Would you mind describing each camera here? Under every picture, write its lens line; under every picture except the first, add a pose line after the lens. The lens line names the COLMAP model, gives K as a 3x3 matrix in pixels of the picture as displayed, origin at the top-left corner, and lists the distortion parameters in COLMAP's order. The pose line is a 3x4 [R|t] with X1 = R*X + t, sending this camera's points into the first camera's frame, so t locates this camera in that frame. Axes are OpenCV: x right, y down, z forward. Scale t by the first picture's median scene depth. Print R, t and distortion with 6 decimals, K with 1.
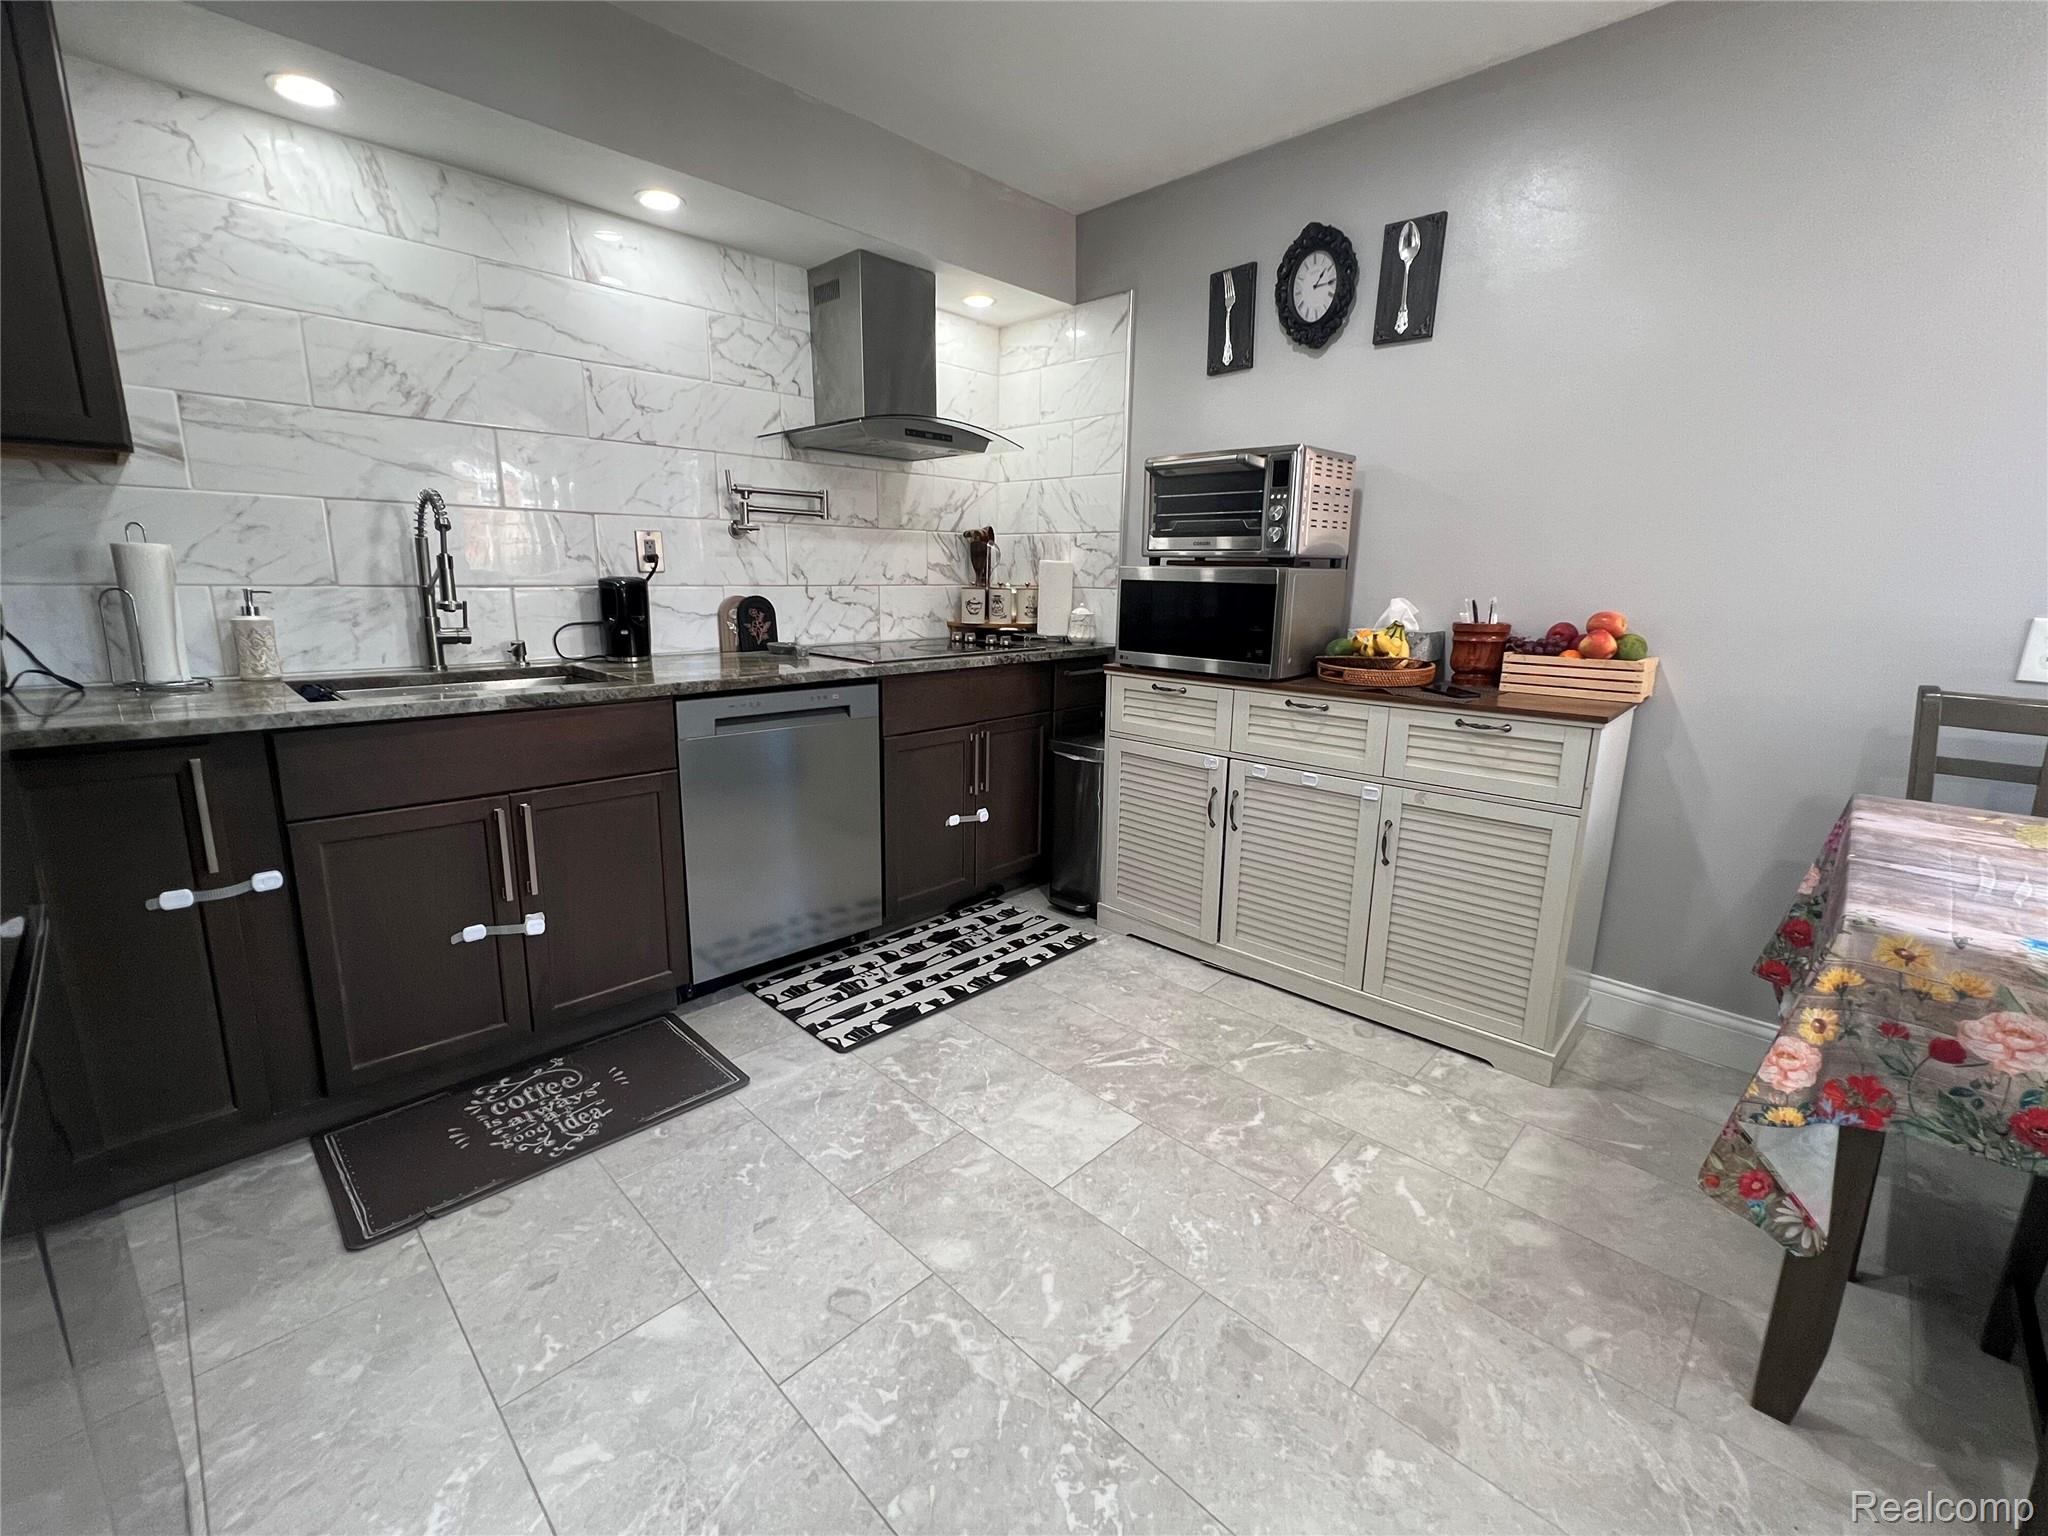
lens RADIAL K [[867.7, 0, 1020.9], [0, 867.7, 761.6], [0, 0, 1]] dist [-0.000697, 0.000772]
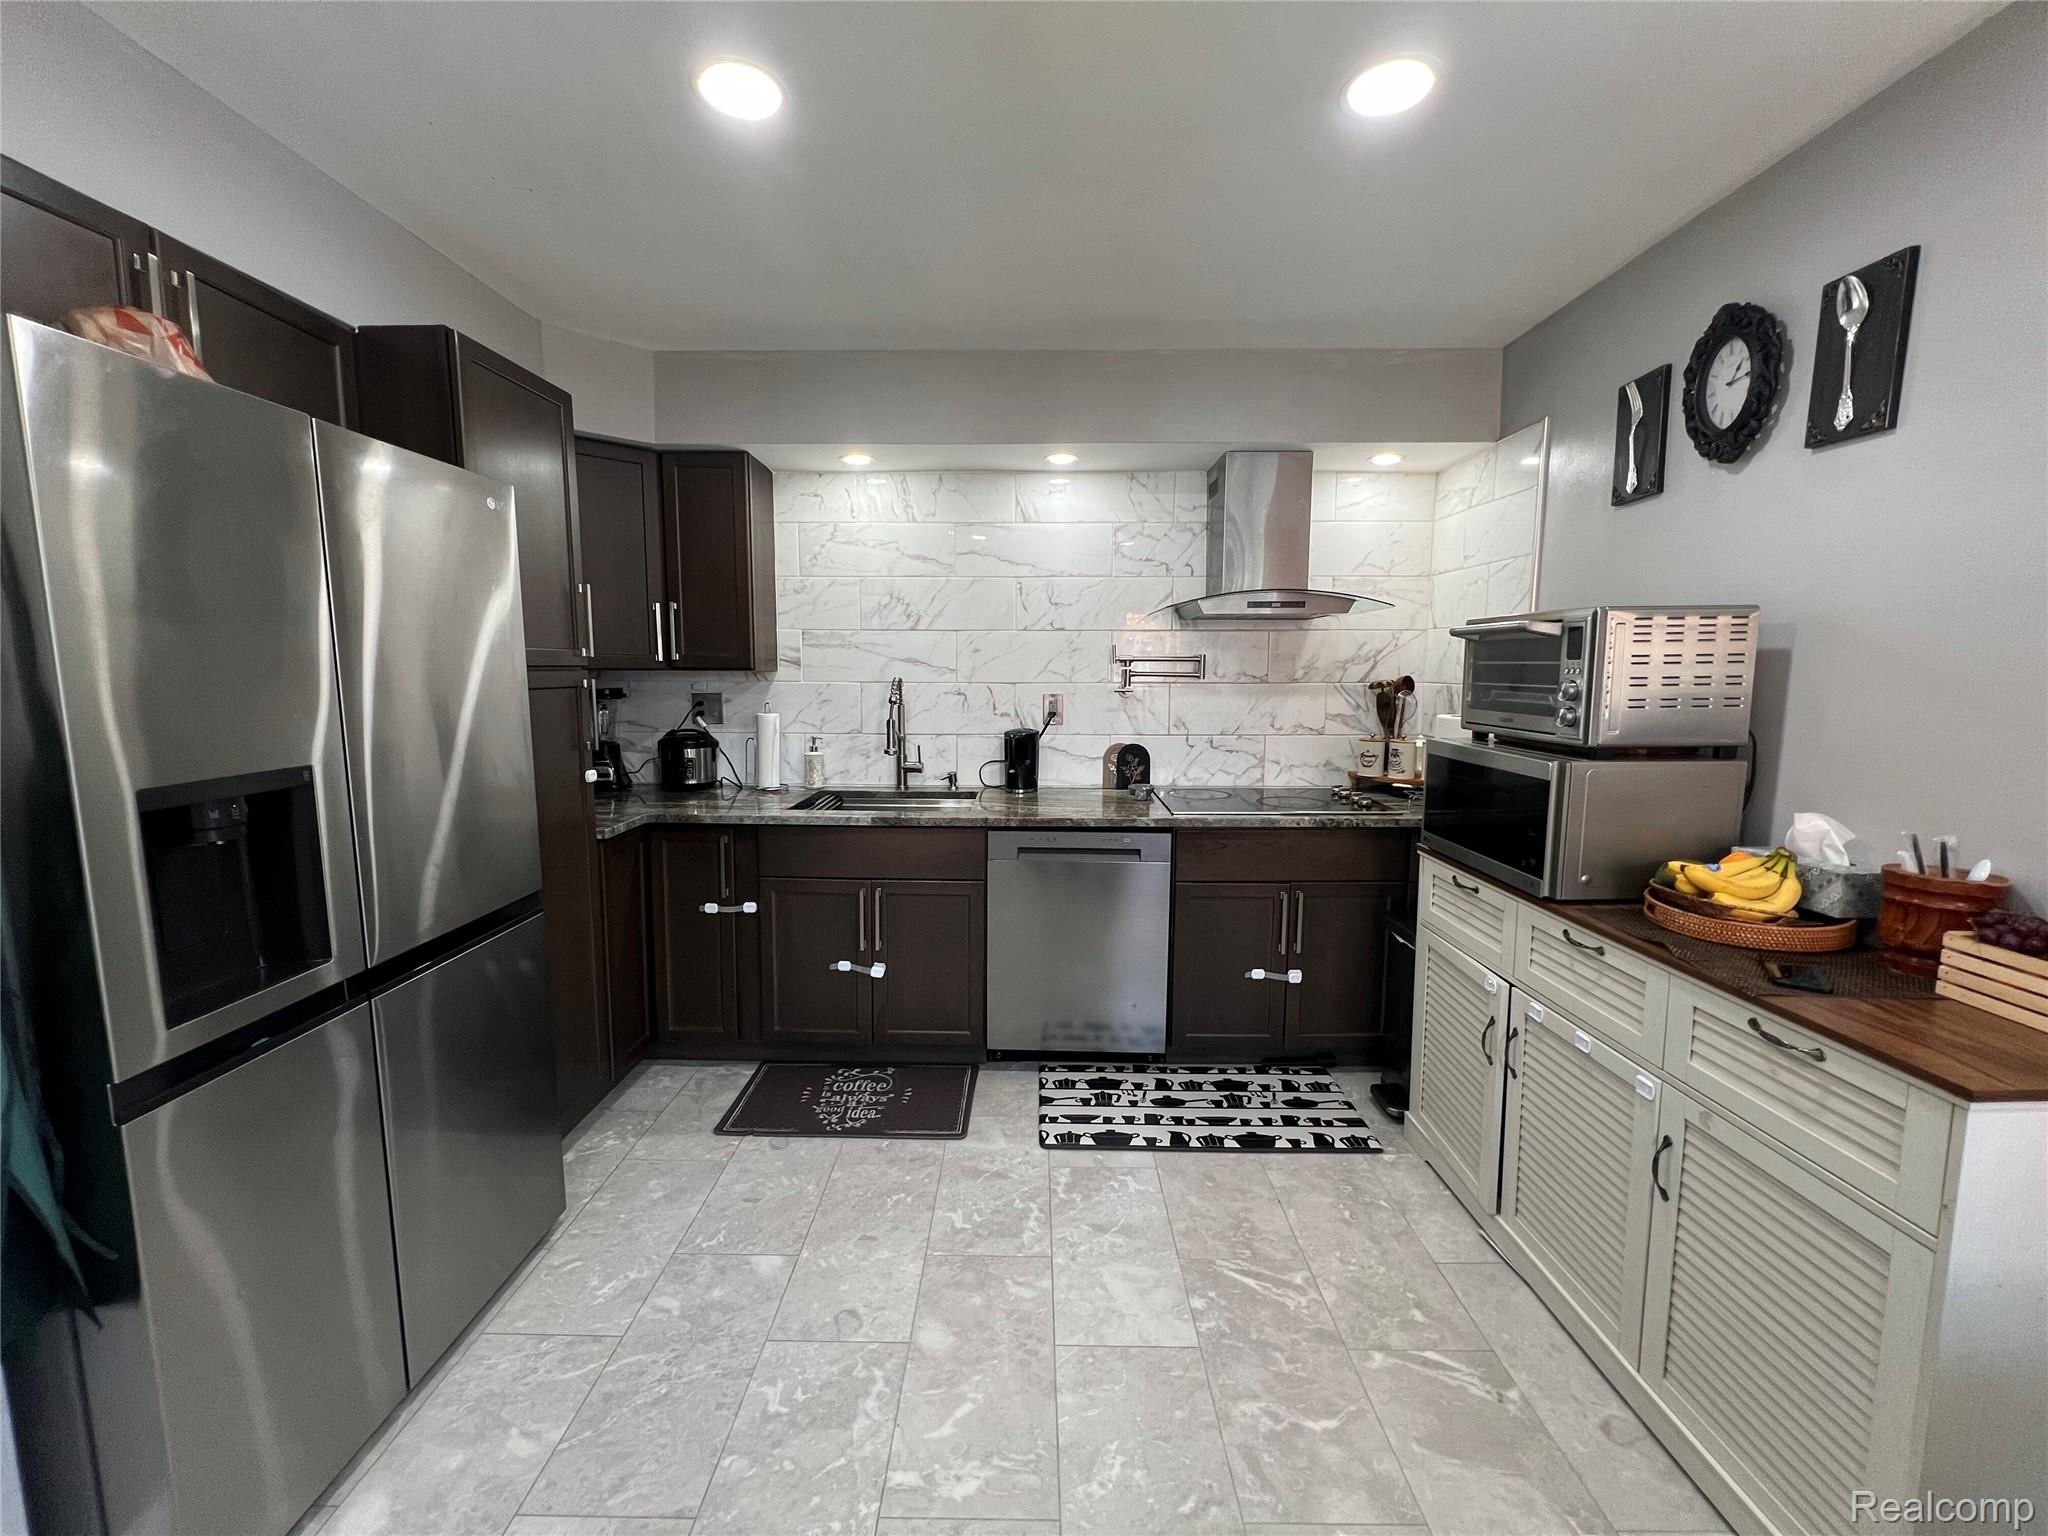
lens RADIAL K [[819.9, 0, 1022.0], [0, 819.9, 761.5], [0, 0, 1]] dist [0.002006, 0.000072]
pose [[0.689573, 0.071652, -0.720663, 0.543572], [-0.146366, 0.988348, -0.041785, -0.130254], [0.709271, 0.134294, 0.692025, 0.148346]]
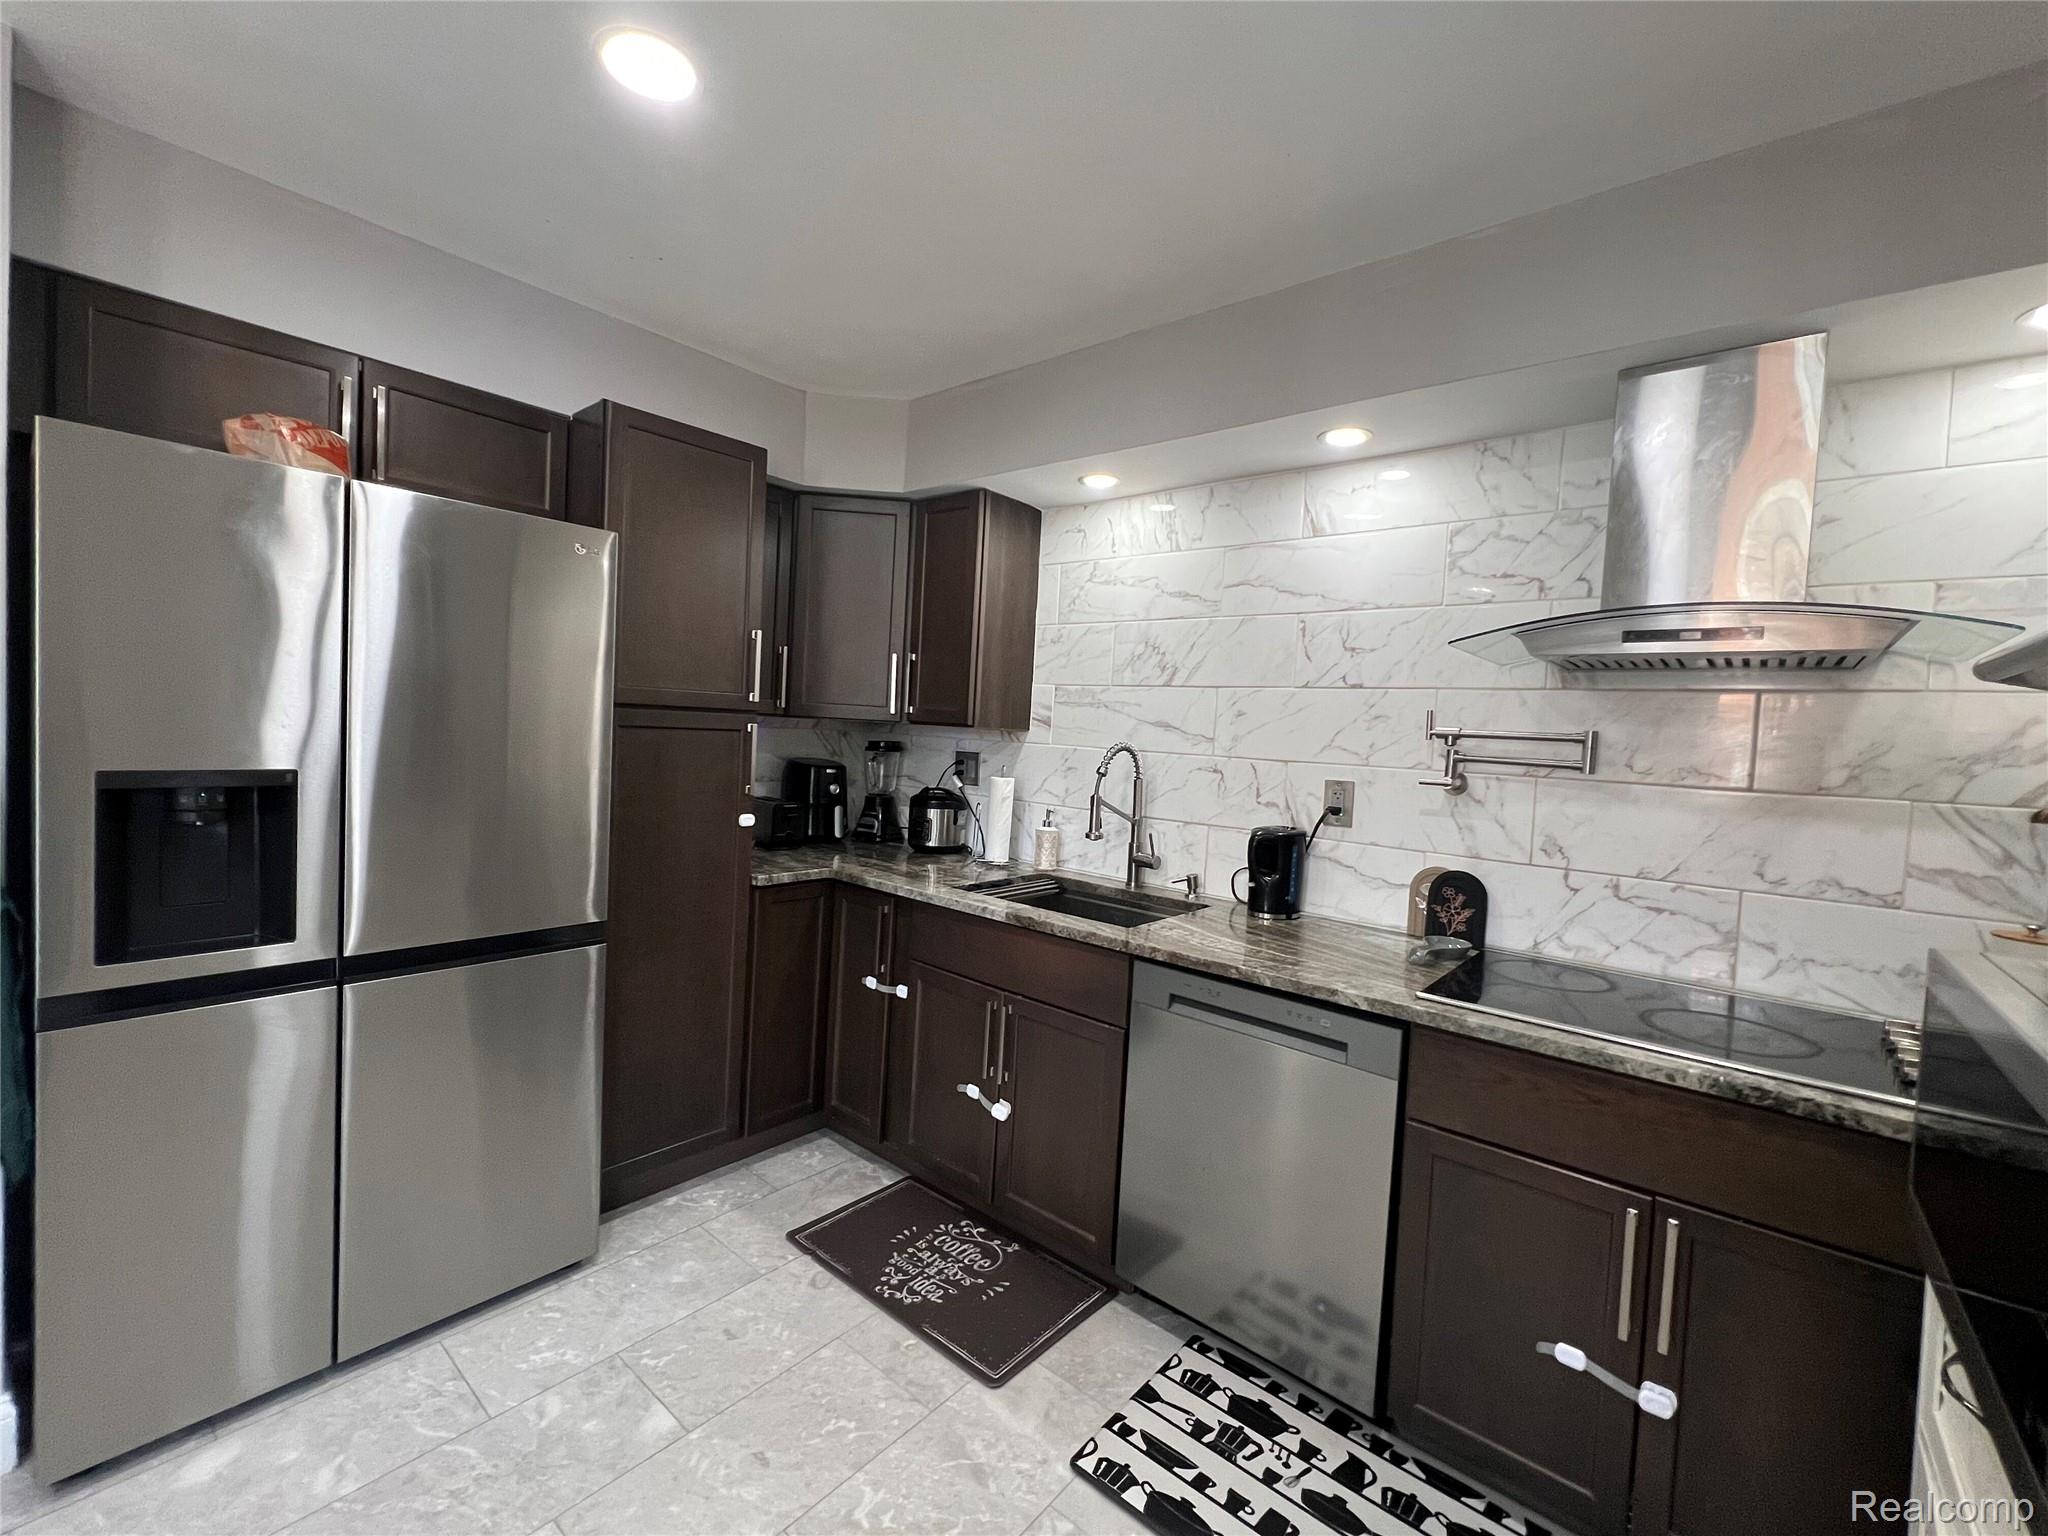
lens RADIAL K [[867.7, 0, 1021.1], [0, 867.7, 761.9], [0, 0, 1]] dist [-0.000697, 0.000772]
pose [[0.073742, 0.027870, -0.996888, 0.534073], [-0.260854, 0.965348, 0.007692, -0.253929], [0.962558, 0.259475, 0.078457, 0.752100]]
